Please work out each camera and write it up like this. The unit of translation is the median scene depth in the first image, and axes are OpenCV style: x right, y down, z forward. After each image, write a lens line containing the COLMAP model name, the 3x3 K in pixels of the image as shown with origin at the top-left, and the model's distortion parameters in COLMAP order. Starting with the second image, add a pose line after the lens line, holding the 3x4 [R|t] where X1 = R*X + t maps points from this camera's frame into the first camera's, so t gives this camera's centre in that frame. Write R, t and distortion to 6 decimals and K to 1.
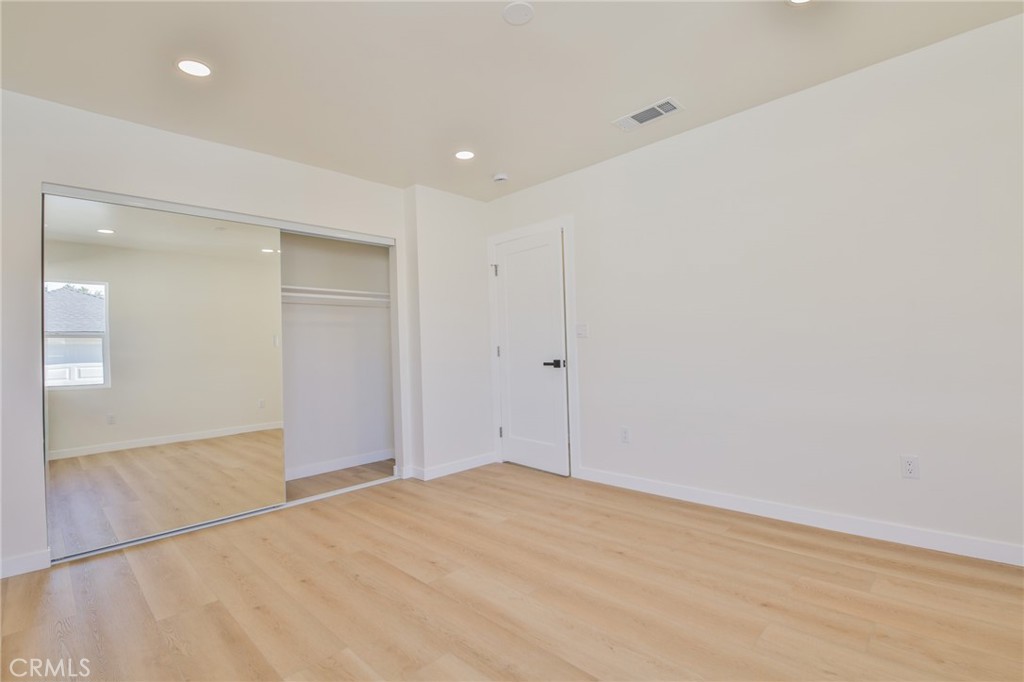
lens RADIAL K [[471.0, 0, 511.8], [0, 471.0, 340.0], [0, 0, 1]] dist [0.003117, 0.000252]
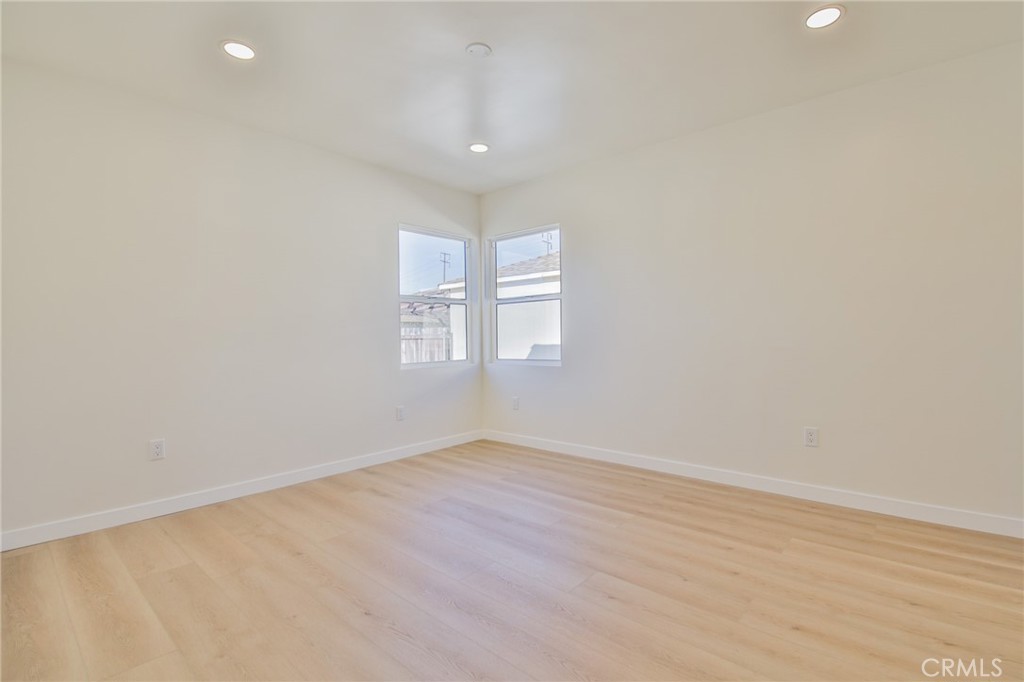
lens RADIAL K [[471.0, 0, 512.1], [0, 471.0, 338.4], [0, 0, 1]] dist [0.003117, 0.000252]
pose [[-0.997431, 0.051317, -0.049980, 0.017373], [0.051624, 0.998655, -0.004858, 0.034169], [0.049663, -0.007425, -0.998738, 1.865211]]
